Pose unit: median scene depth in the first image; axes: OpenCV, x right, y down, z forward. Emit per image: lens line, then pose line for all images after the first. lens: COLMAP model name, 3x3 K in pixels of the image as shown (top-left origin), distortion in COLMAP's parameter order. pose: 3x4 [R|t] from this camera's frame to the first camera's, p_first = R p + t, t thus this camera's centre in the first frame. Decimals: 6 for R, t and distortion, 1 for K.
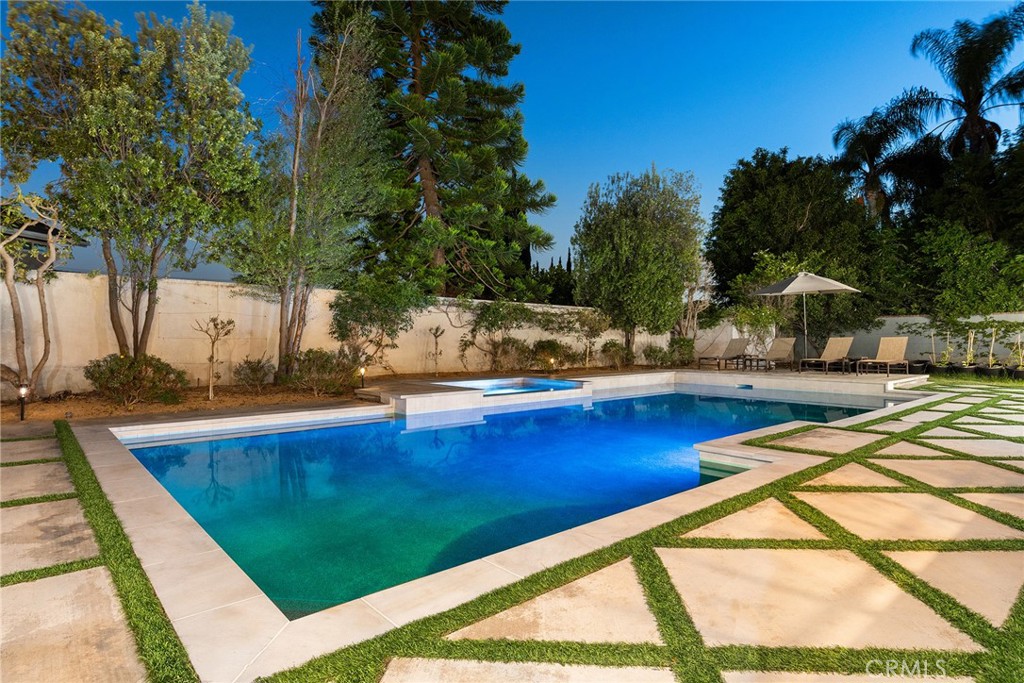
lens RADIAL K [[557.0, 0, 512.6], [0, 557.0, 336.6], [0, 0, 1]] dist [-0.000020, -0.000926]
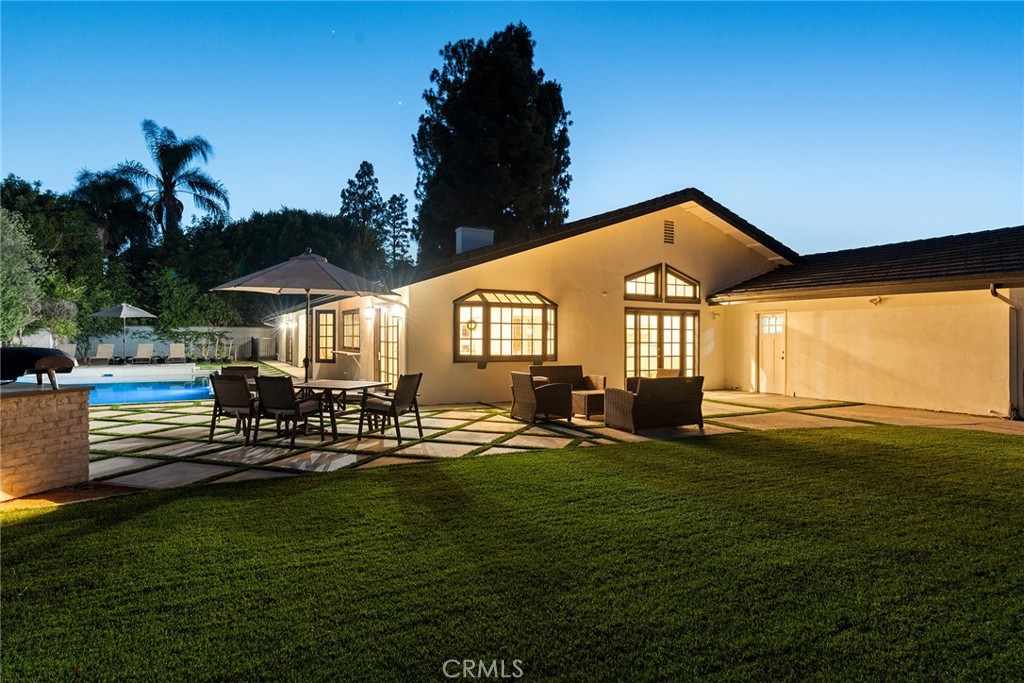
lens RADIAL K [[557.0, 0, 517.7], [0, 557.0, 330.5], [0, 0, 1]] dist [-0.000020, -0.000926]
pose [[0.218517, 0.011289, 0.975768, -0.472125], [-0.013605, 0.999871, -0.008521, -0.023866], [-0.975738, -0.011414, 0.218643, -0.281979]]
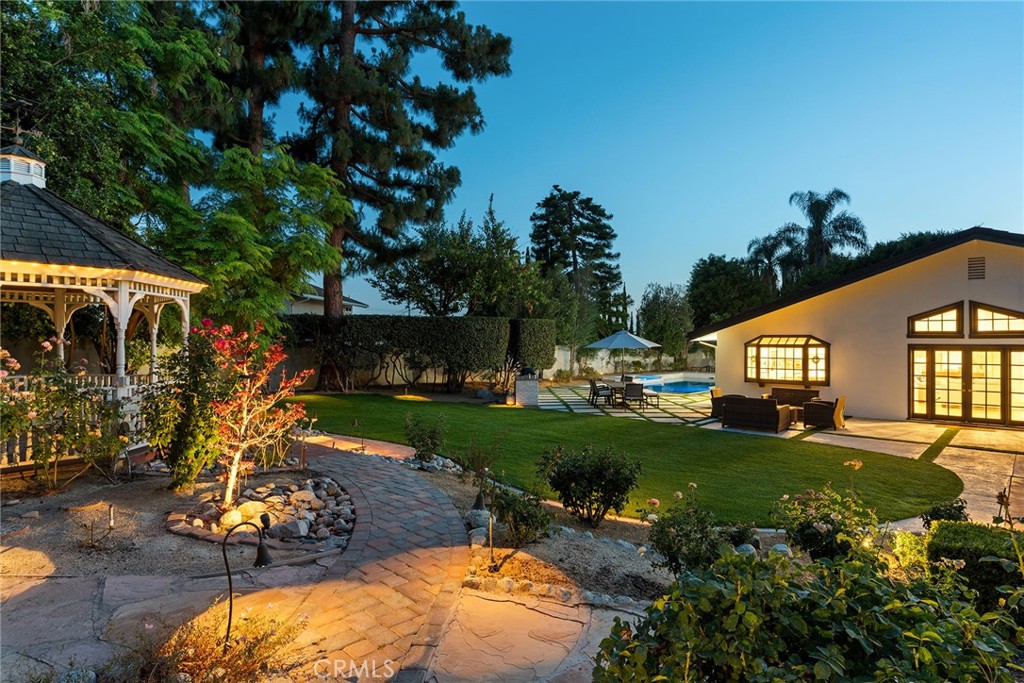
lens RADIAL K [[536.2, 0, 515.0], [0, 536.2, 341.5], [0, 0, 1]] dist [-0.001054, 0.000240]
pose [[0.995992, 0.002311, 0.089414, -0.407823], [-0.003108, 0.999957, 0.008777, -0.058620], [-0.089390, -0.009020, 0.995956, -0.805507]]
